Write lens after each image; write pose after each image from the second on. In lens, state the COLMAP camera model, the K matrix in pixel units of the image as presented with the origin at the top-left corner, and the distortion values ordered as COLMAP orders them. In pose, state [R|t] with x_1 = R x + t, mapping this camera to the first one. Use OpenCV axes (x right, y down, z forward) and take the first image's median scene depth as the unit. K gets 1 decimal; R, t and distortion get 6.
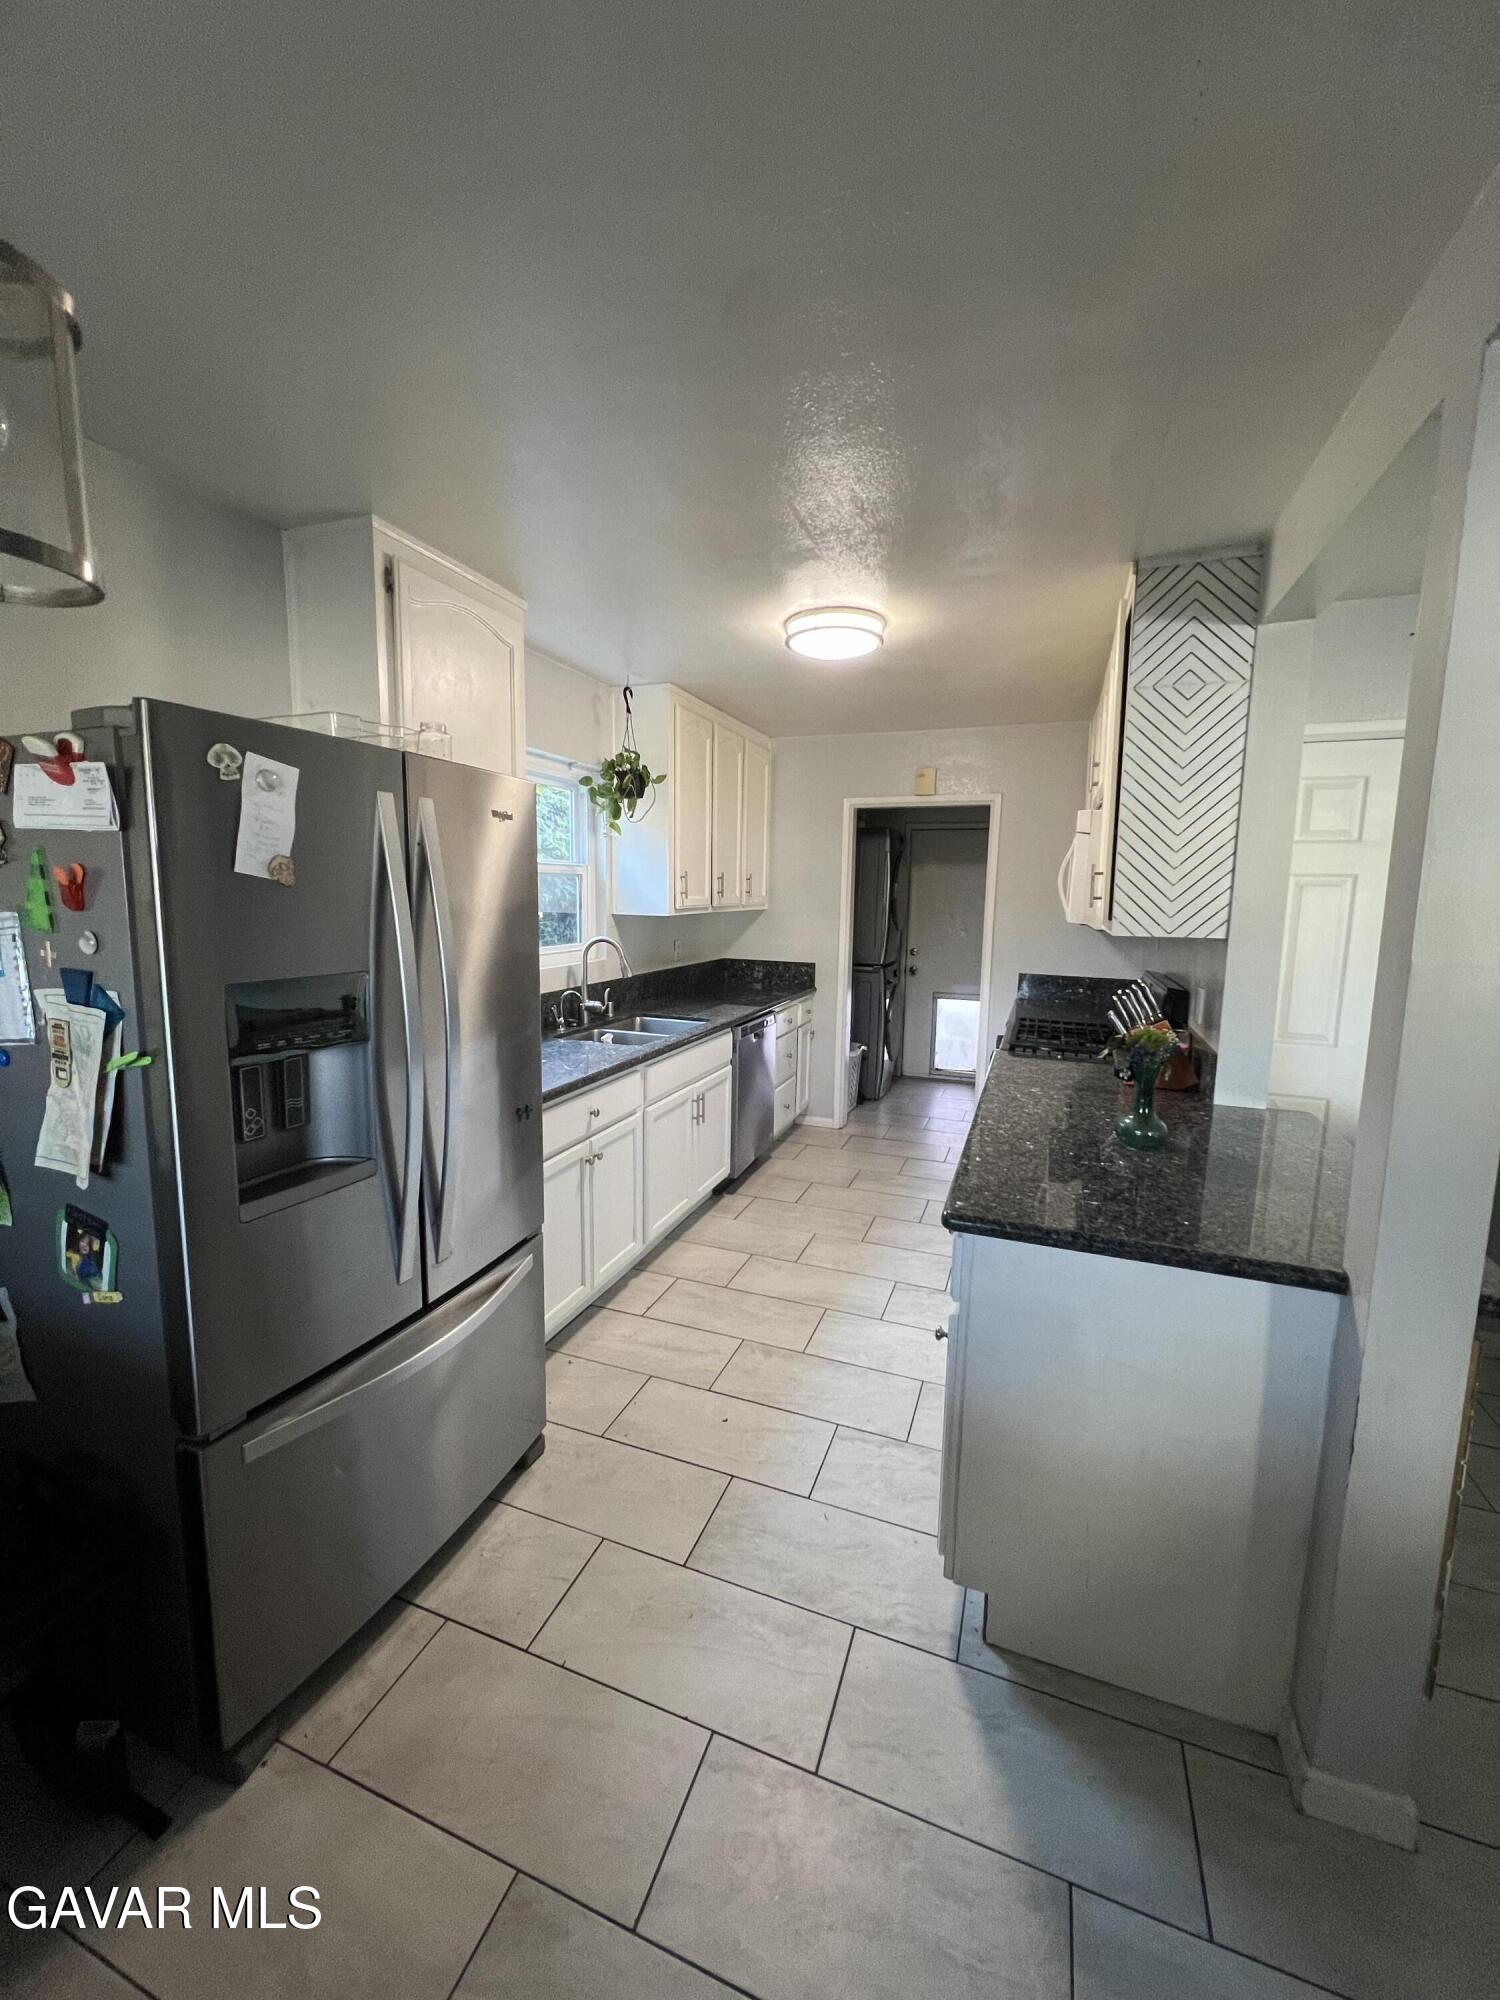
lens RADIAL K [[793.5, 0, 746.2], [0, 793.5, 1000.5], [0, 0, 1]] dist [-0.000211, -0.000105]
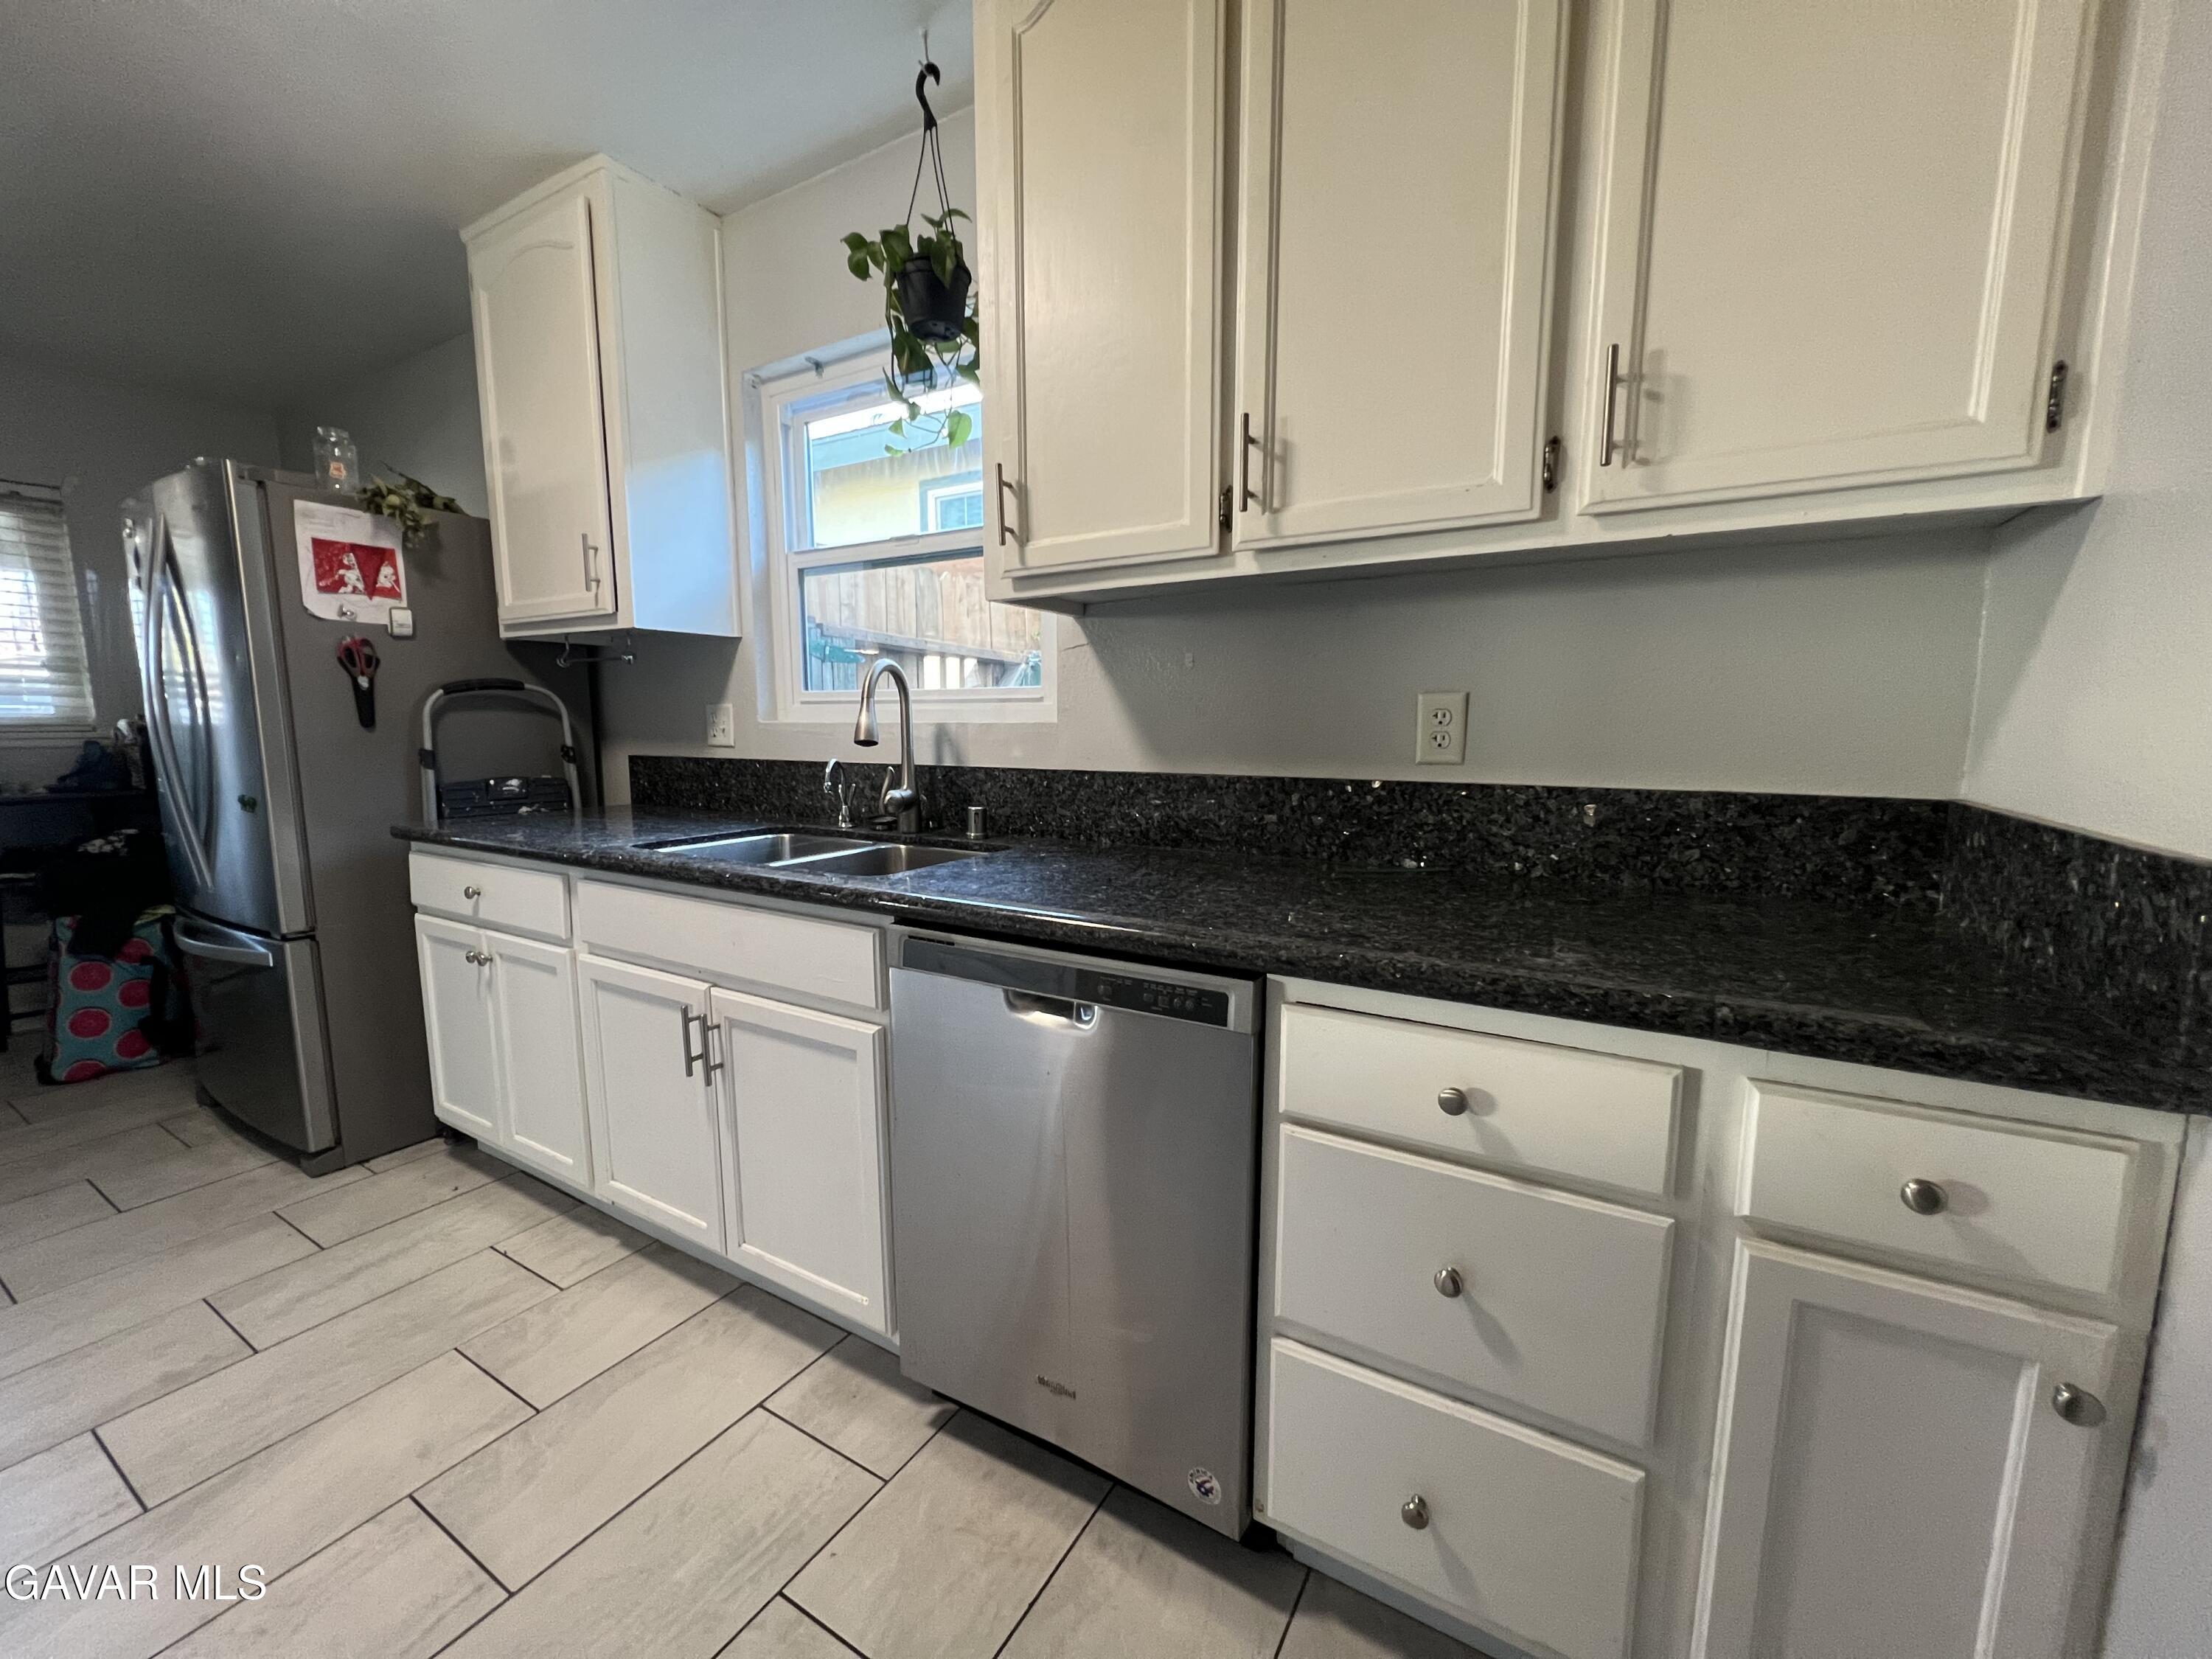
lens RADIAL K [[877.6, 0, 1097.7], [0, 877.6, 836.4], [0, 0, 1]] dist [-0.000211, -0.000105]
pose [[-0.181307, 0.101766, -0.978147, 0.529255], [-0.136151, 0.982456, 0.127451, -0.091127], [0.973956, 0.156284, -0.164271, 1.909890]]
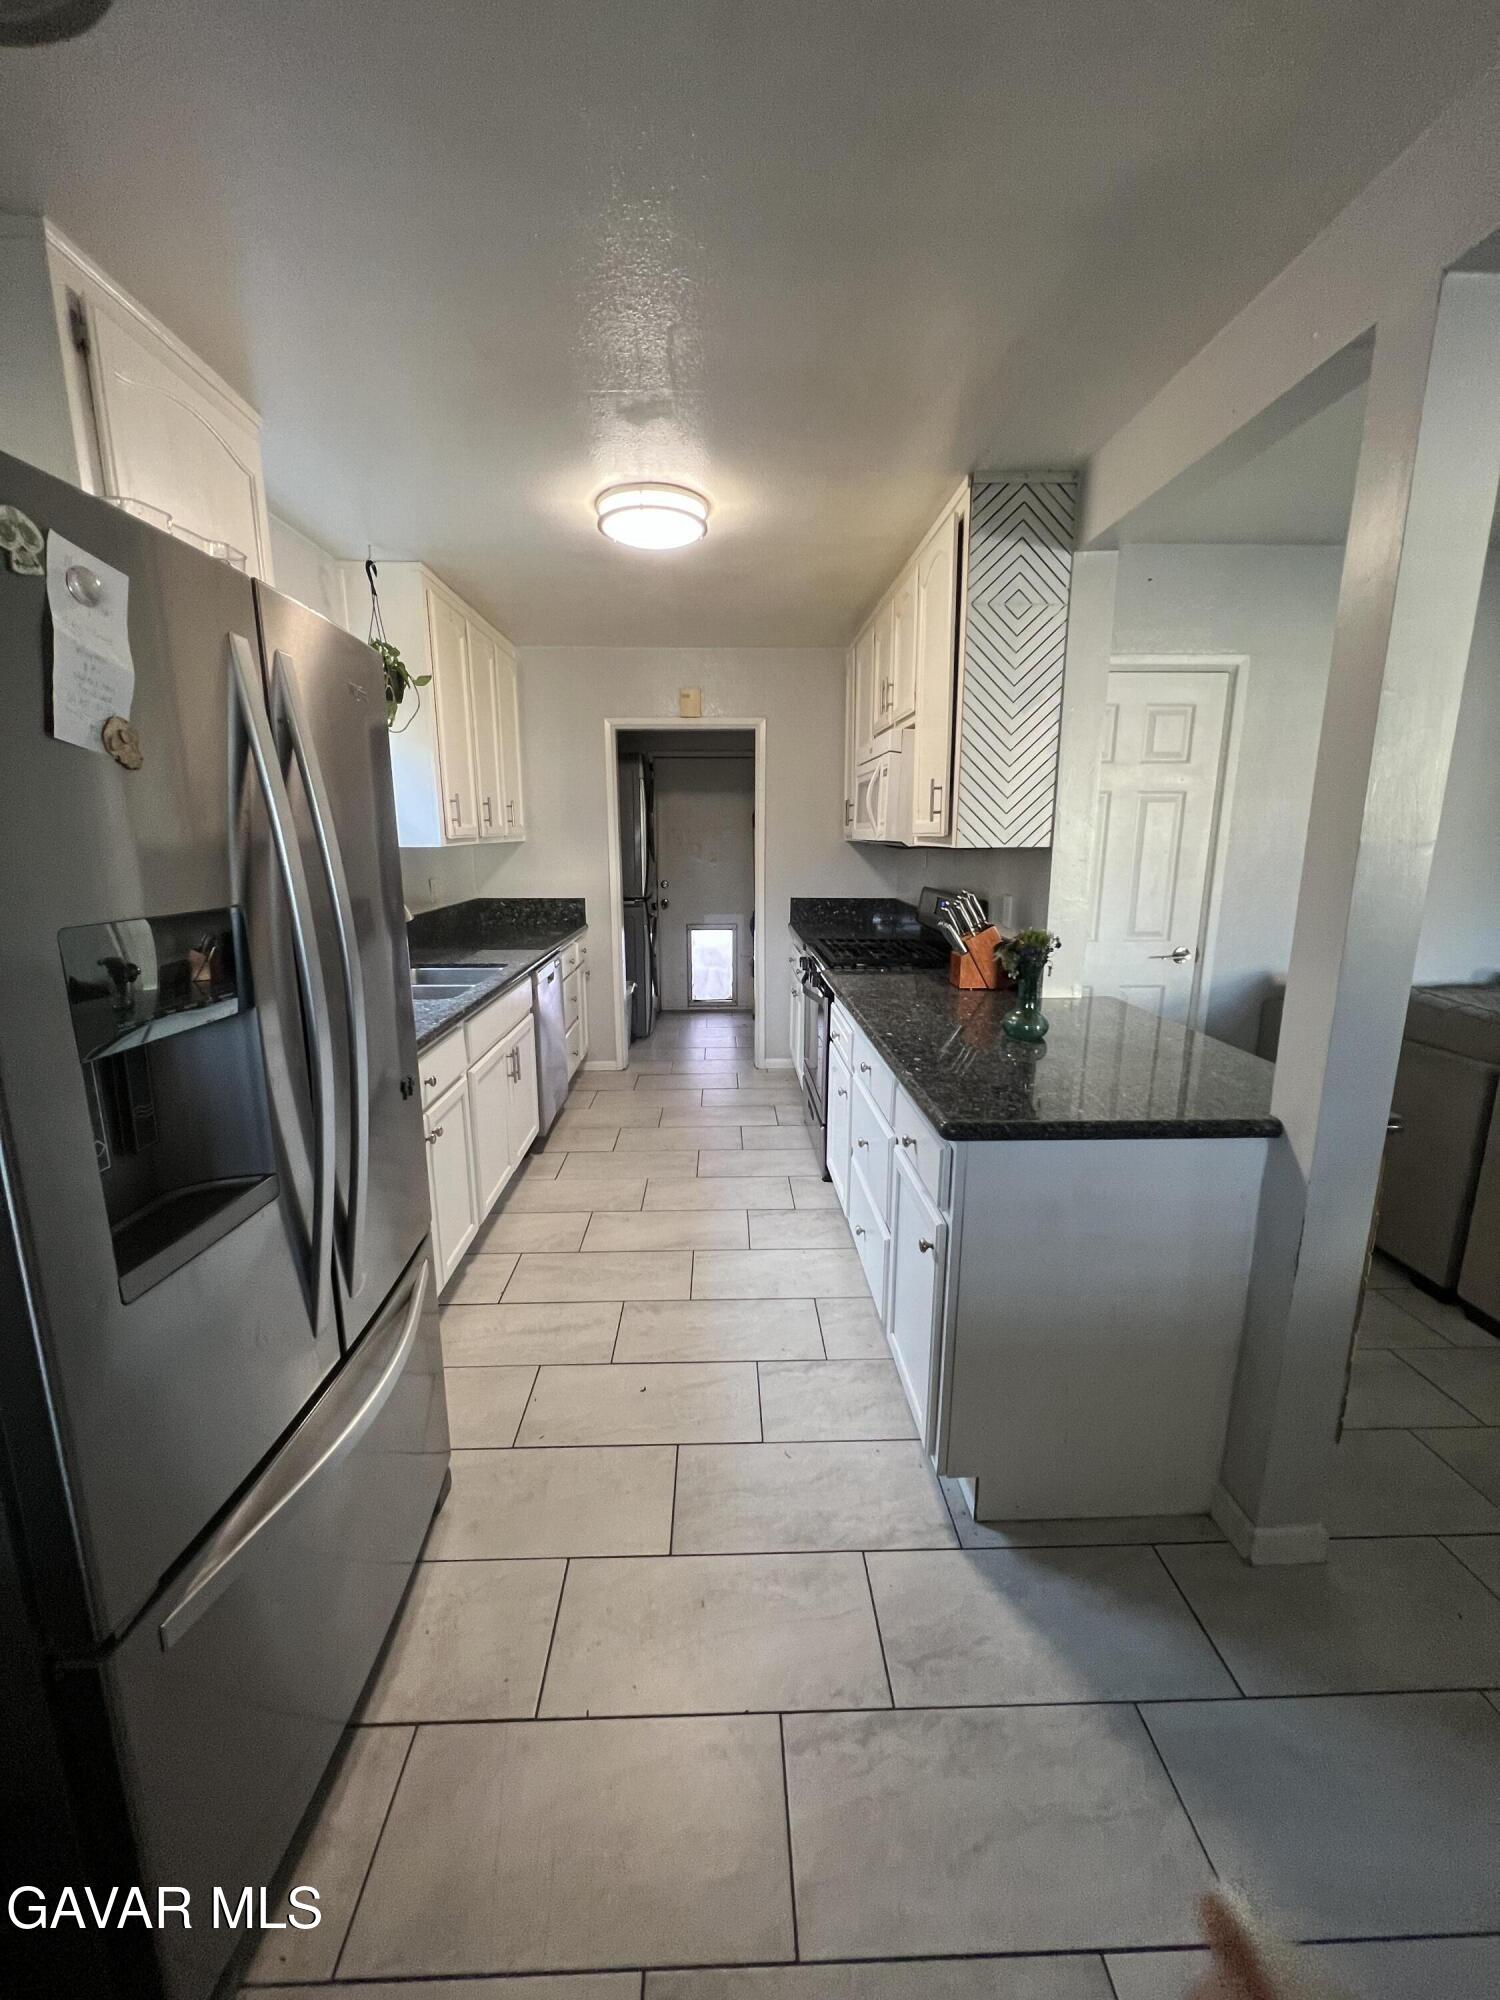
lens RADIAL K [[793.5, 0, 744.3], [0, 793.5, 999.1], [0, 0, 1]] dist [-0.000211, -0.000105]
pose [[0.923096, -0.095947, 0.372408, -0.218886], [0.068913, 0.993972, 0.085272, 0.009085], [-0.378345, -0.053051, 0.924143, 0.131609]]
